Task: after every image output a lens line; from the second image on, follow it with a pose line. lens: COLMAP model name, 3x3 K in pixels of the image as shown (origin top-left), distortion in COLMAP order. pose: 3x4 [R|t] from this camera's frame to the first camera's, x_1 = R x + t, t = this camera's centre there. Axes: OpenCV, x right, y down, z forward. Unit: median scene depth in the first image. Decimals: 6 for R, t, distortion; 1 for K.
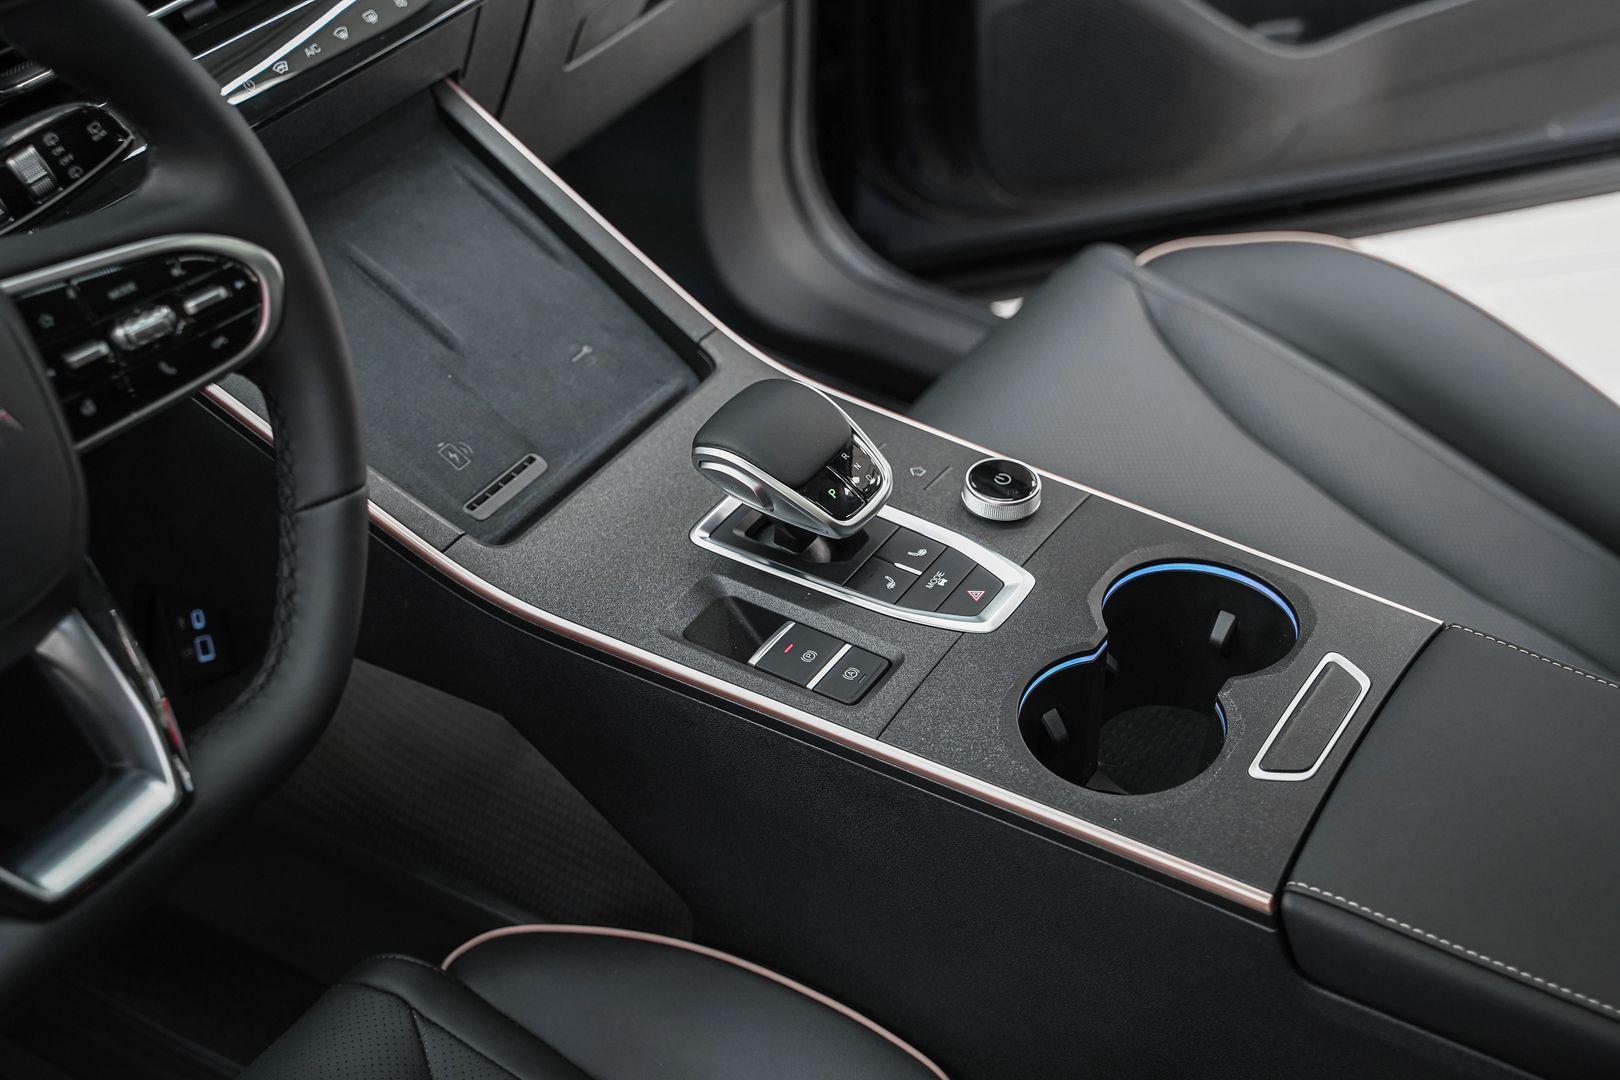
lens RADIAL K [[2145.5, 0, 814.7], [0, 2145.5, 536.0], [0, 0, 1]] dist [0.074196, 0.000000]
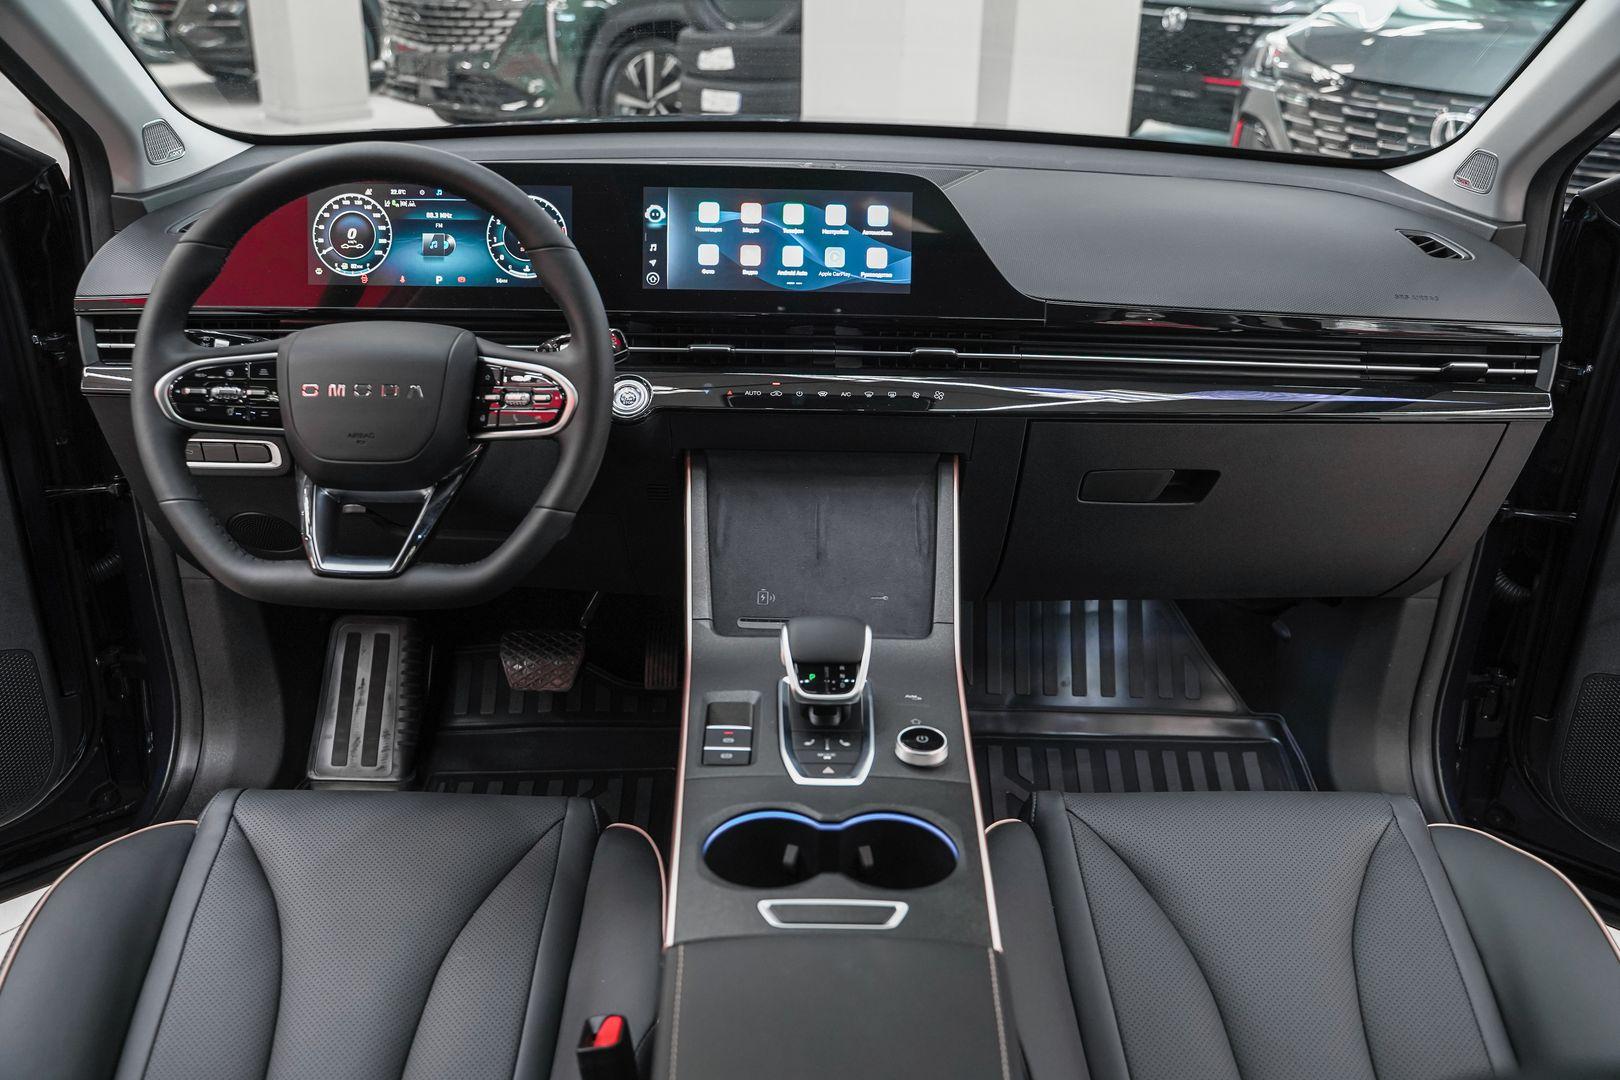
lens RADIAL K [[1314.4, 0, 807.3], [0, 1314.4, 543.6], [0, 0, 1]] dist [-0.113578, 0.087674]
pose [[0.540147, 0.352251, -0.764304, 0.743100], [-0.538651, 0.842495, 0.007613, -0.112210], [0.646604, 0.407581, 0.644811, 0.306716]]
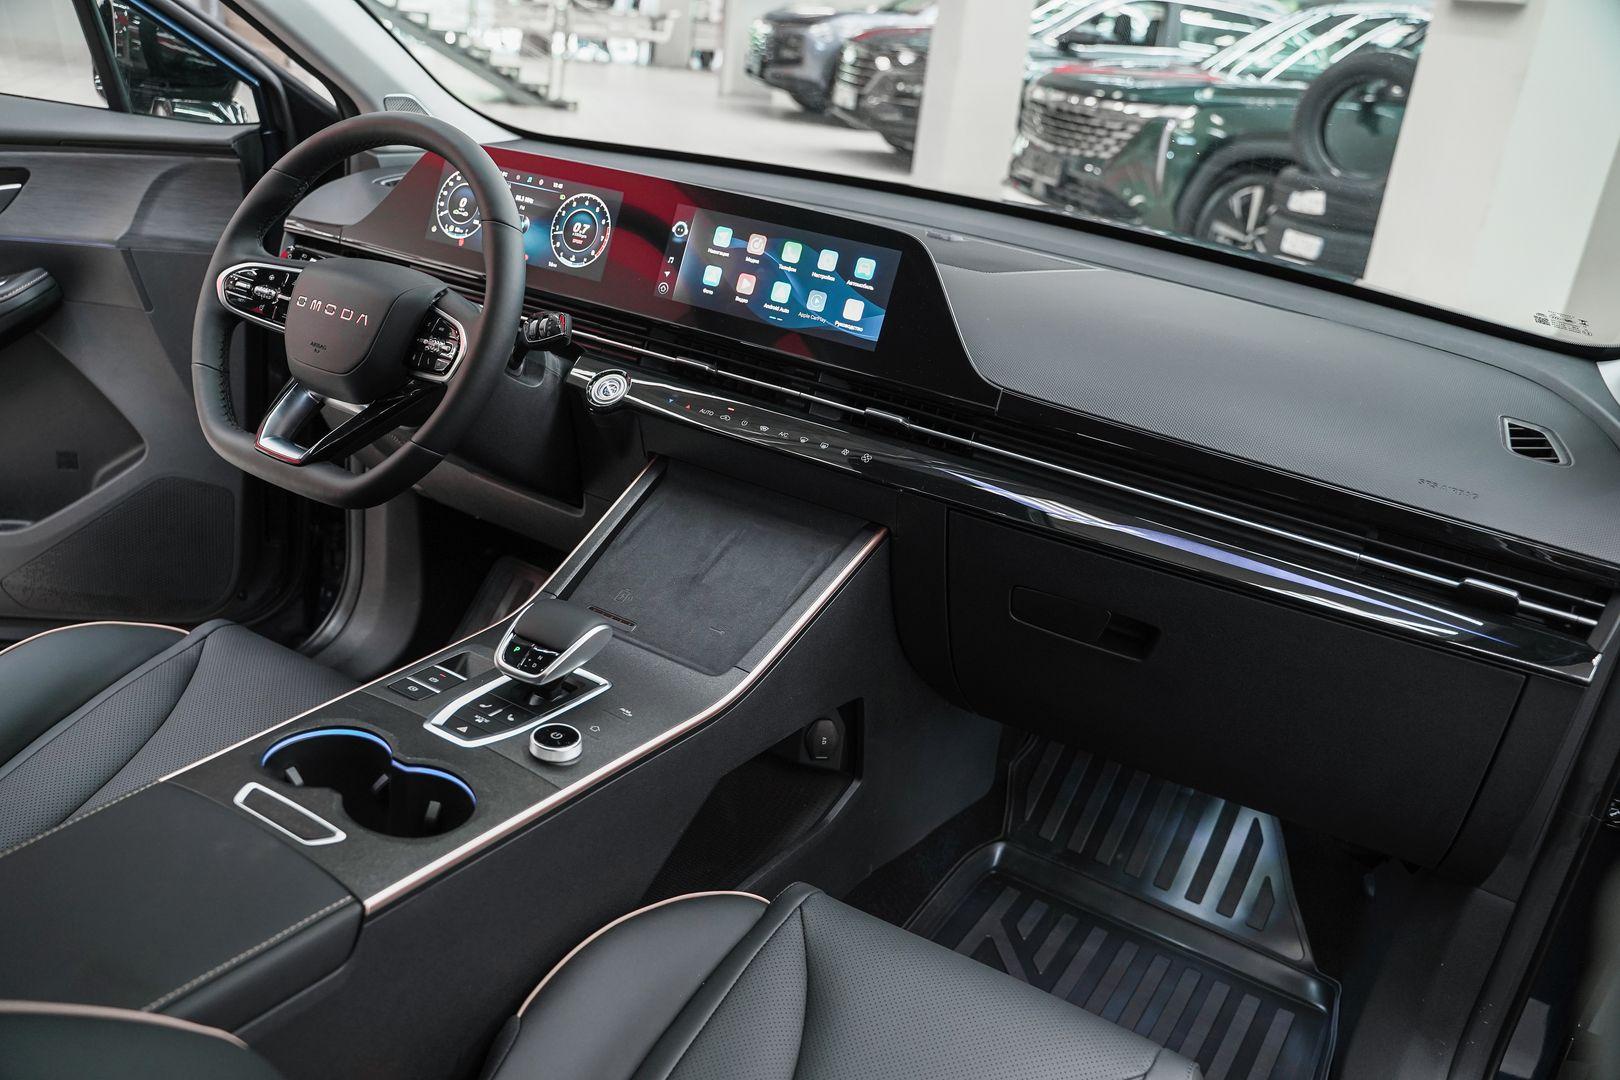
lens RADIAL K [[1314.4, 0, 812.2], [0, 1314.4, 535.4], [0, 0, 1]] dist [-0.113578, 0.087674]
pose [[0.036222, 0.362221, -0.931388, 0.952663], [-0.716634, 0.658986, 0.228413, -0.486094], [0.696508, 0.659191, 0.283449, 0.812913]]
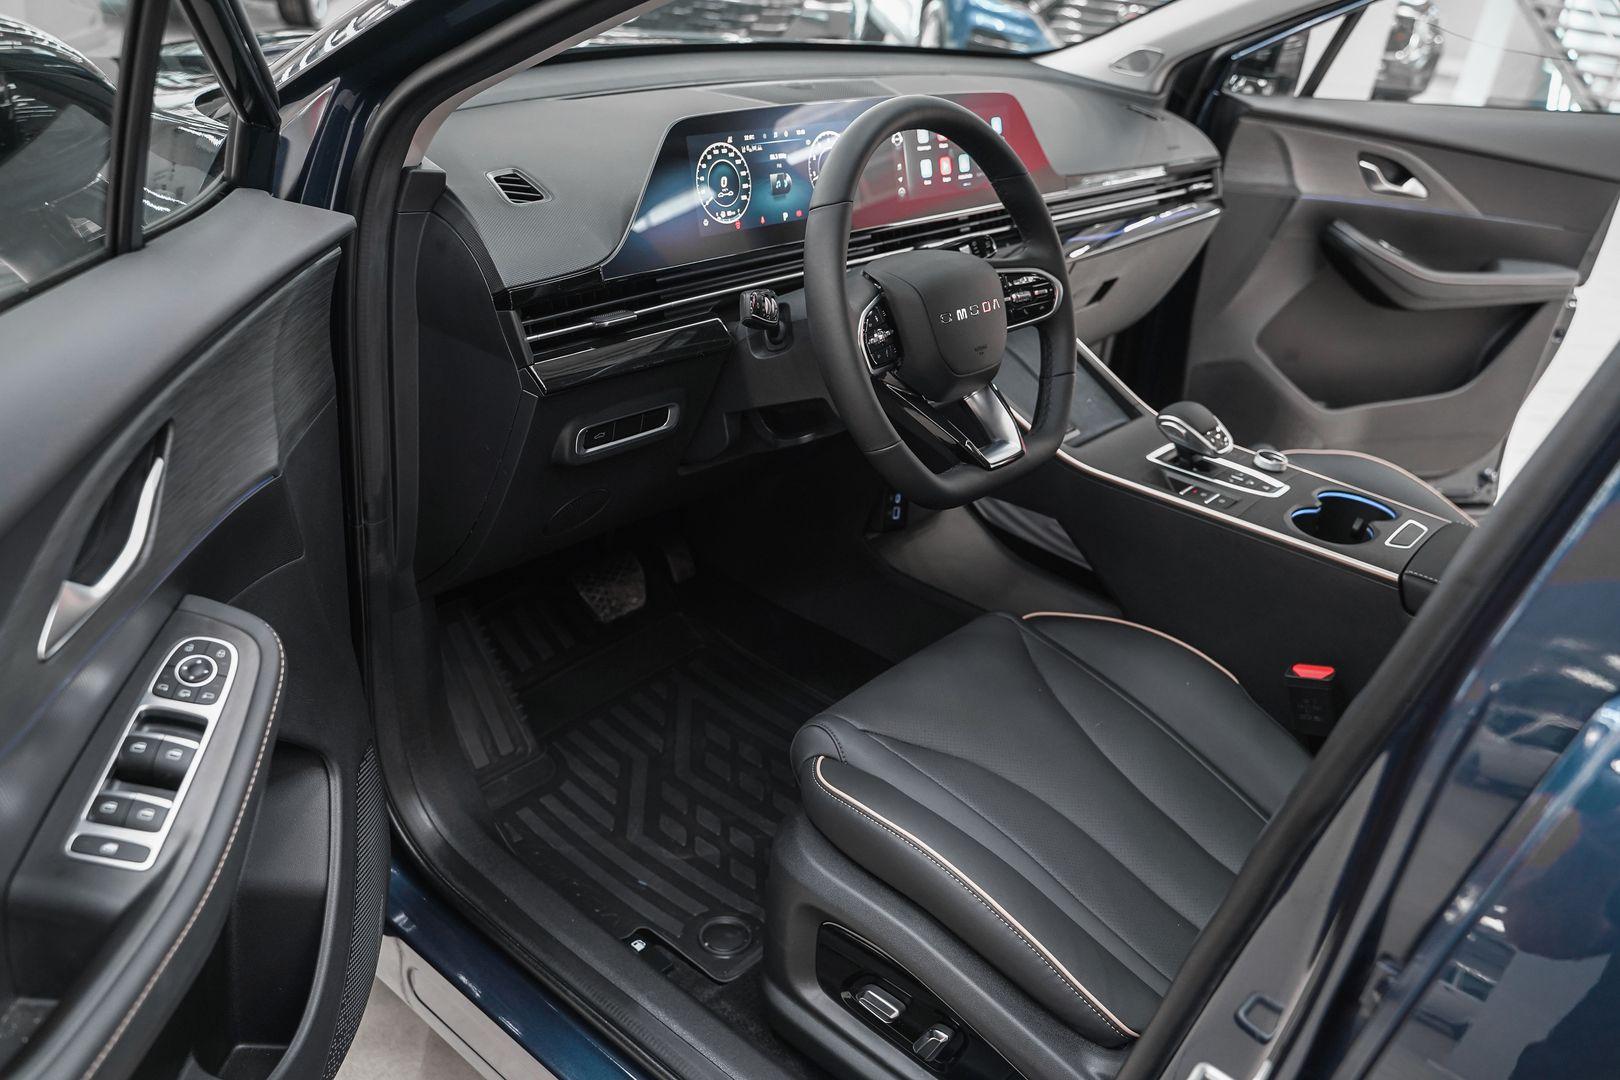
lens RADIAL K [[1314.4, 0, 815.4], [0, 1314.4, 546.1], [0, 0, 1]] dist [-0.113578, 0.087674]
pose [[0.986840, 0.143293, -0.074925, -0.319179], [-0.155514, 0.967989, -0.197008, 0.471795], [0.044297, 0.206068, 0.977535, -0.478450]]
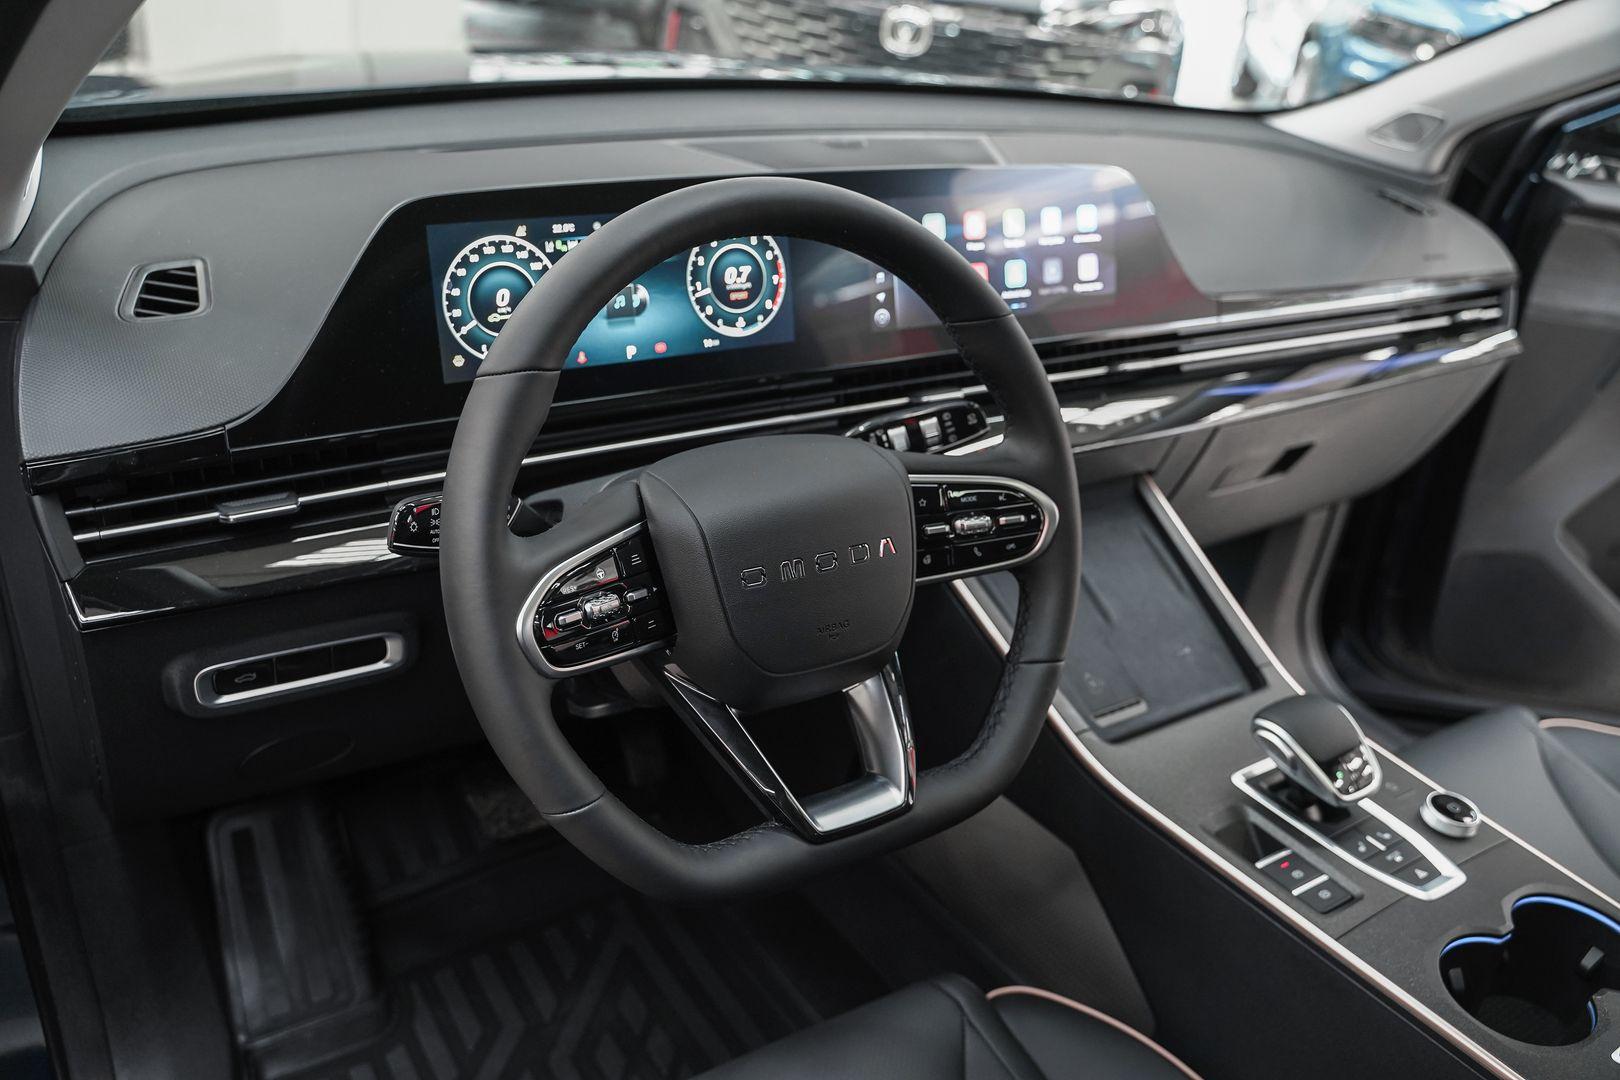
lens RADIAL K [[1314.4, 0, 816.2], [0, 1314.4, 541.3], [0, 0, 1]] dist [-0.113578, 0.087674]
pose [[0.906382, 0.263436, -0.330263, -0.068189], [-0.328386, 0.931151, -0.158492, 0.089513], [0.265772, 0.252108, 0.930487, 0.035722]]
